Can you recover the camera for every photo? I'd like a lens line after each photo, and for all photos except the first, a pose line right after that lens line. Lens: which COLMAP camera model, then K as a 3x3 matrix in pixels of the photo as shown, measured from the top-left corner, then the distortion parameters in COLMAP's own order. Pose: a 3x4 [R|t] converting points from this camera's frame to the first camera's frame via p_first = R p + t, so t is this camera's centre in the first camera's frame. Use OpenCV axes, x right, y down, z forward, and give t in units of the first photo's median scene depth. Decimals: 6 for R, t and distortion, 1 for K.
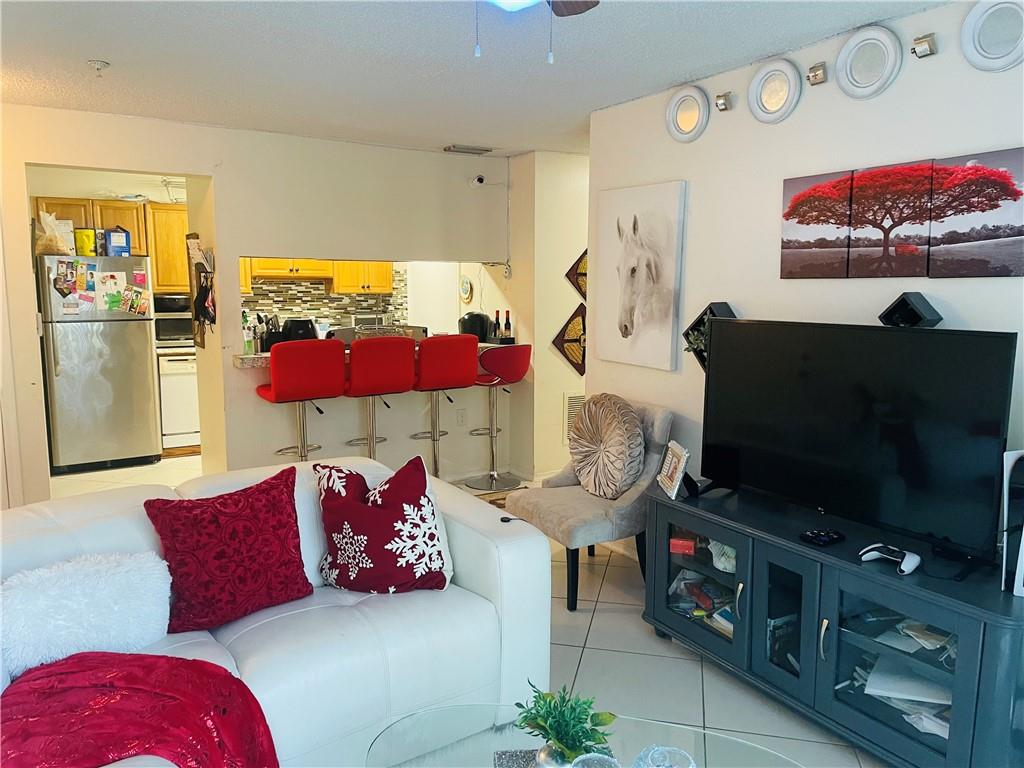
lens RADIAL K [[764.6, 0, 512.0], [0, 764.6, 384.0], [0, 0, 1]] dist [0.088289, -0.113280]
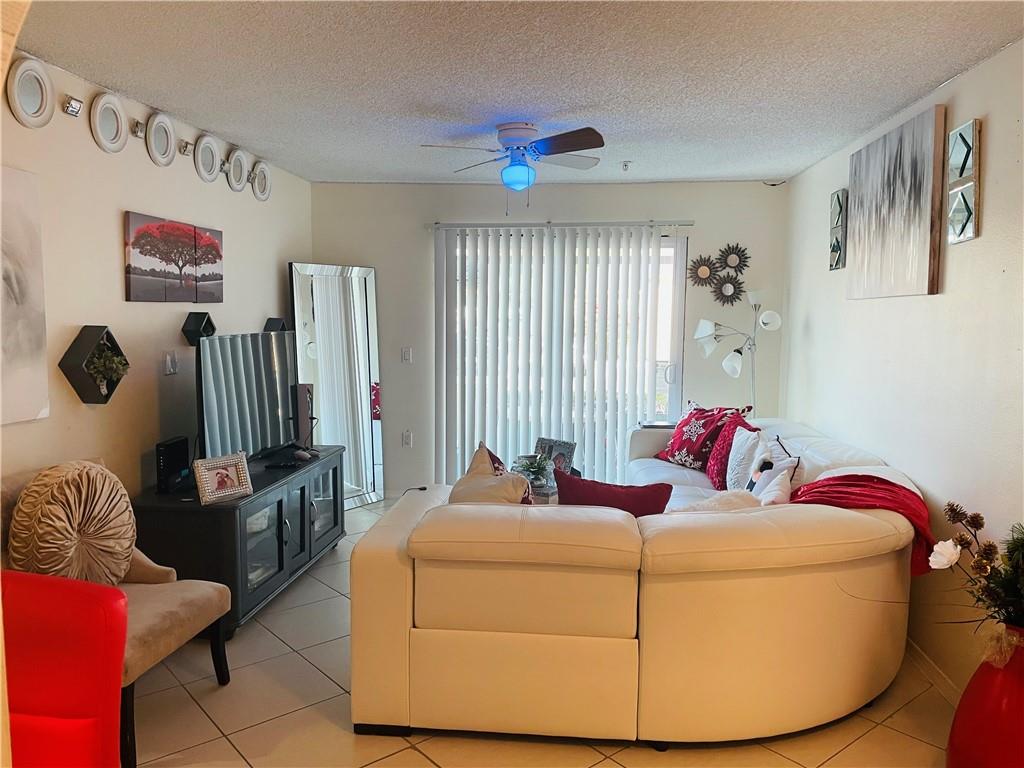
lens RADIAL K [[764.6, 0, 512.0], [0, 764.6, 384.0], [0, 0, 1]] dist [0.088289, -0.113280]
pose [[-0.800630, -0.068117, 0.595274, -0.808748], [0.067685, 0.976875, 0.202817, -0.226273], [-0.595323, 0.202672, -0.777505, 1.693561]]
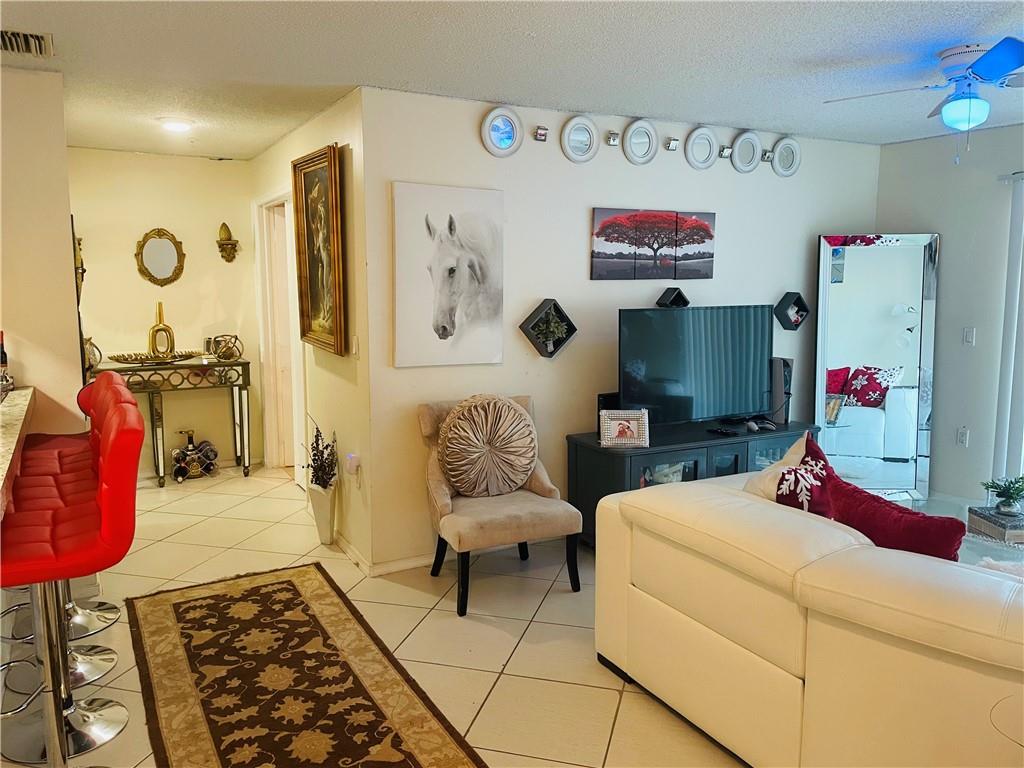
lens RADIAL K [[764.6, 0, 512.0], [0, 764.6, 384.0], [0, 0, 1]] dist [0.088289, -0.113280]
pose [[0.046343, -0.137617, 0.989401, -1.128269], [0.133527, 0.982430, 0.130393, -0.164429], [-0.989961, 0.126069, 0.063905, 1.175062]]
